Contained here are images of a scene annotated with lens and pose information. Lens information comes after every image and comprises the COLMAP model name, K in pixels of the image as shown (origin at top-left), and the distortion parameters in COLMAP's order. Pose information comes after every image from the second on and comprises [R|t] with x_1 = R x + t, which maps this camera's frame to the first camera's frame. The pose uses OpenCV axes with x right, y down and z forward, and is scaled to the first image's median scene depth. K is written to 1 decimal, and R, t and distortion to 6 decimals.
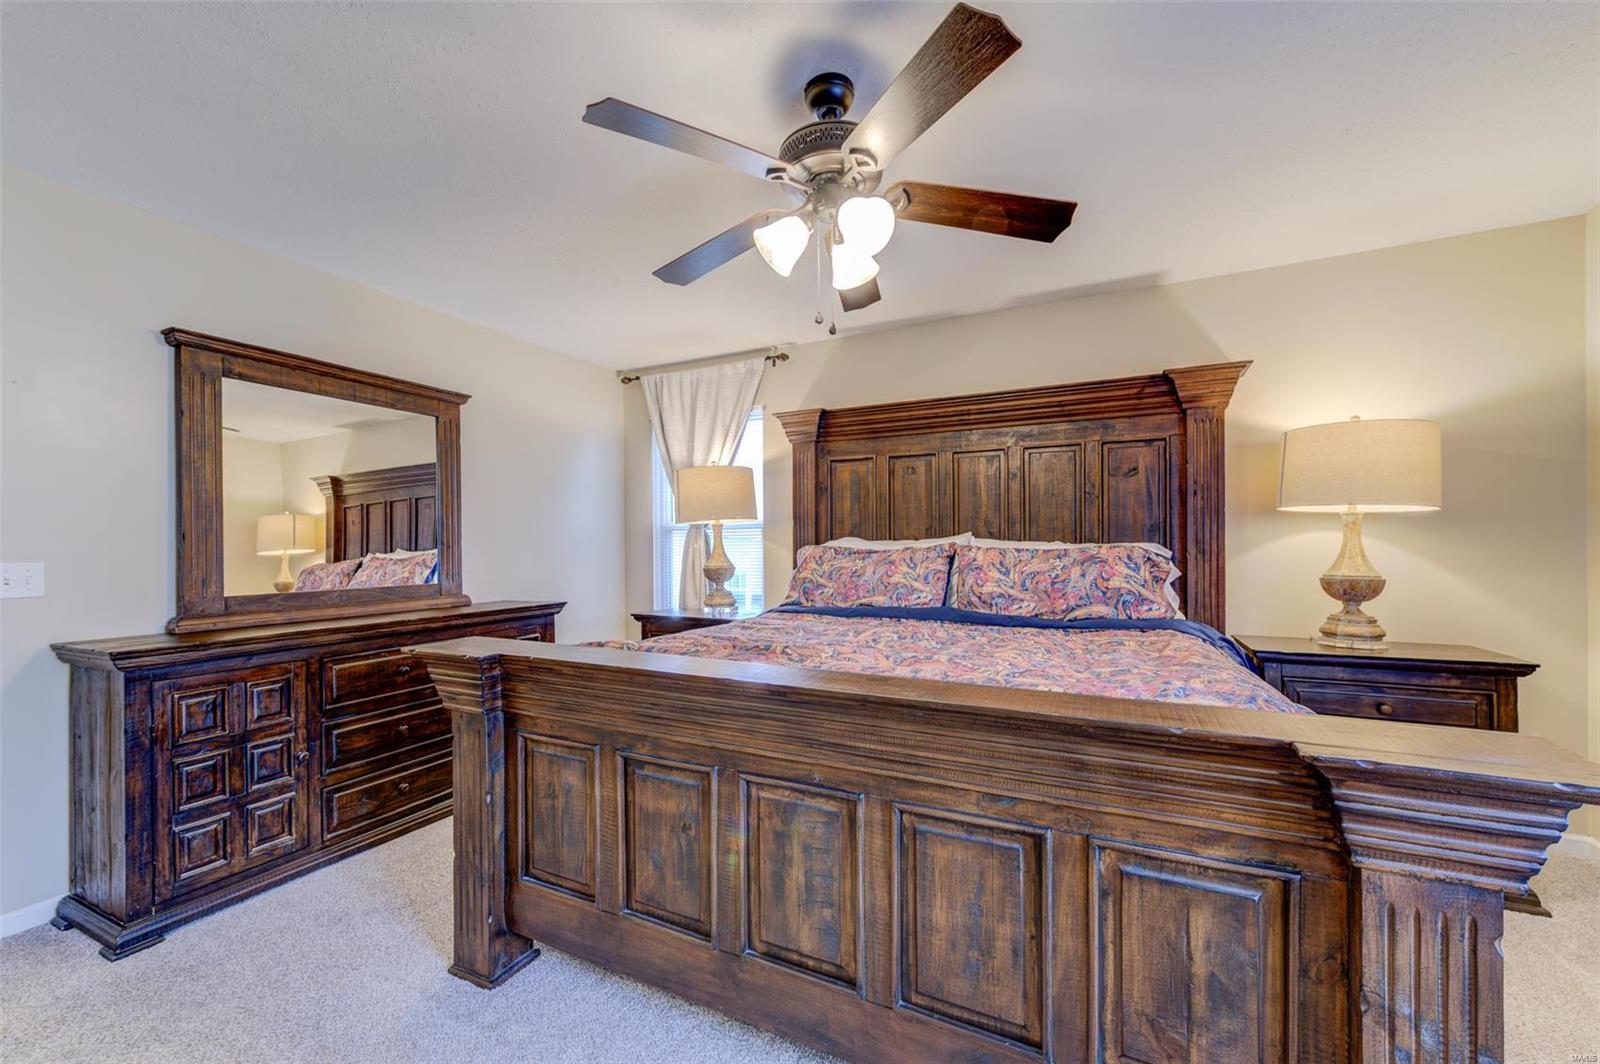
lens RADIAL K [[655.1, 0, 796.6], [0, 655.1, 536.4], [0, 0, 1]] dist [0.006932, -0.000163]
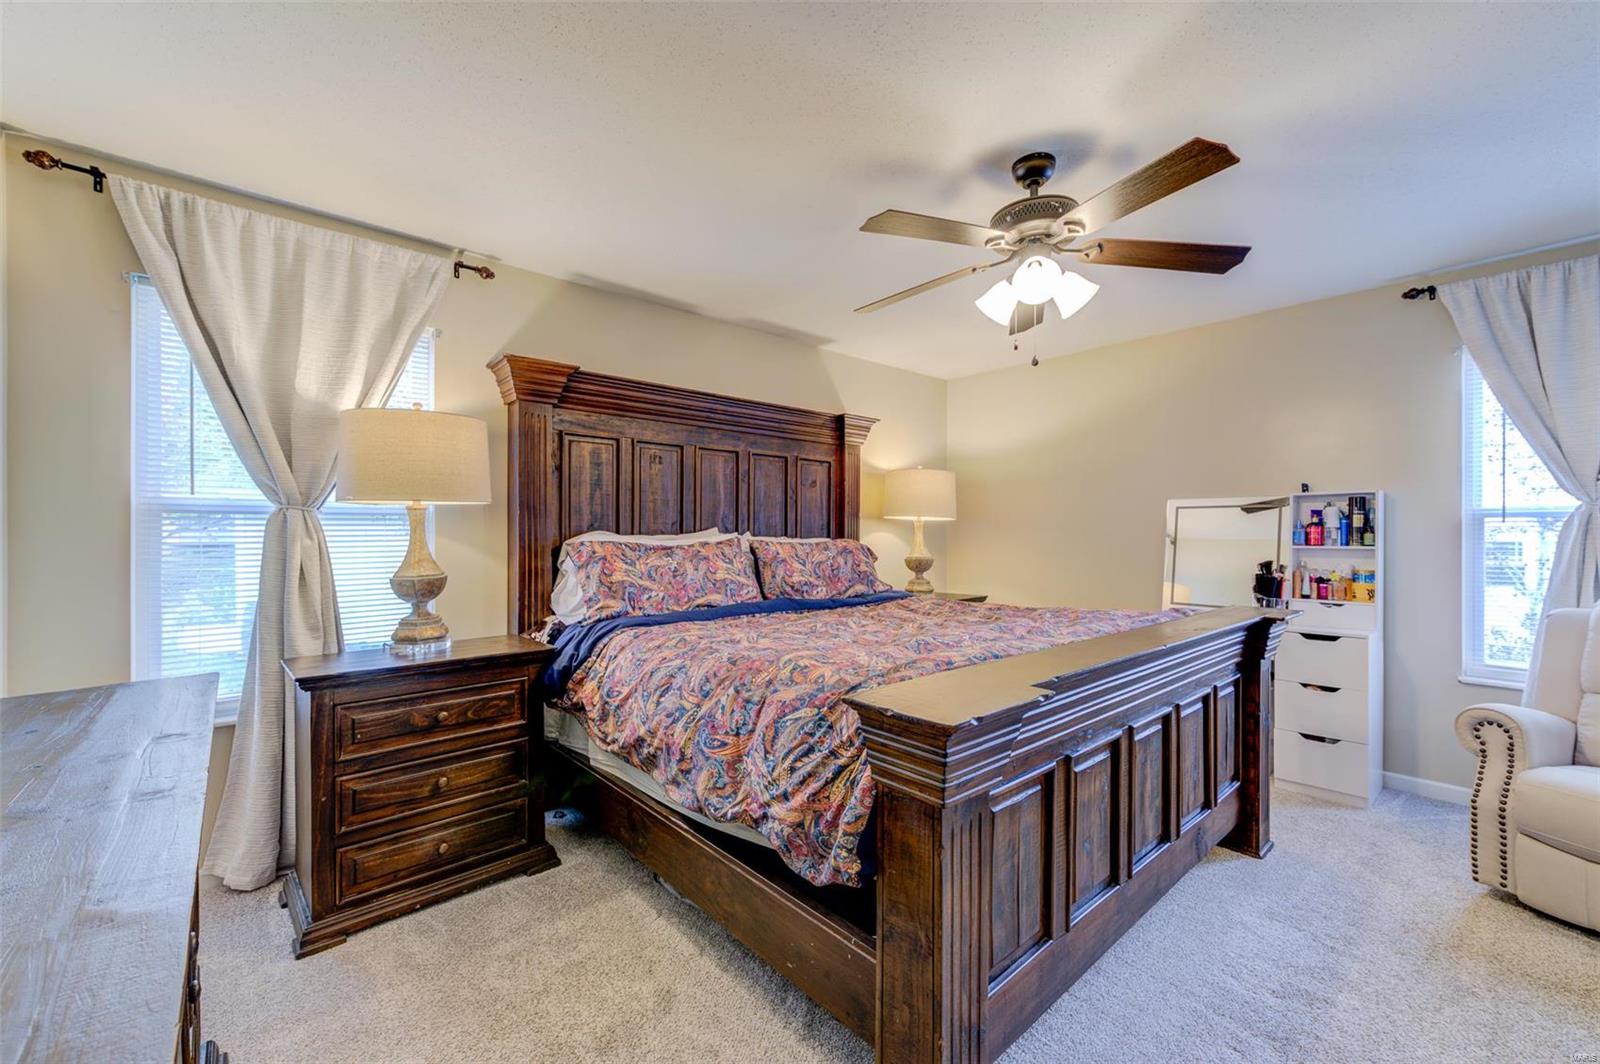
lens RADIAL K [[632.8, 0, 815.6], [0, 632.8, 532.8], [0, 0, 1]] dist [0.004983, -0.000303]
pose [[0.364584, 0.011981, 0.931094, -0.662589], [-0.004014, 0.999928, -0.011295, 0.012829], [-0.931162, 0.000381, 0.364606, 0.542087]]
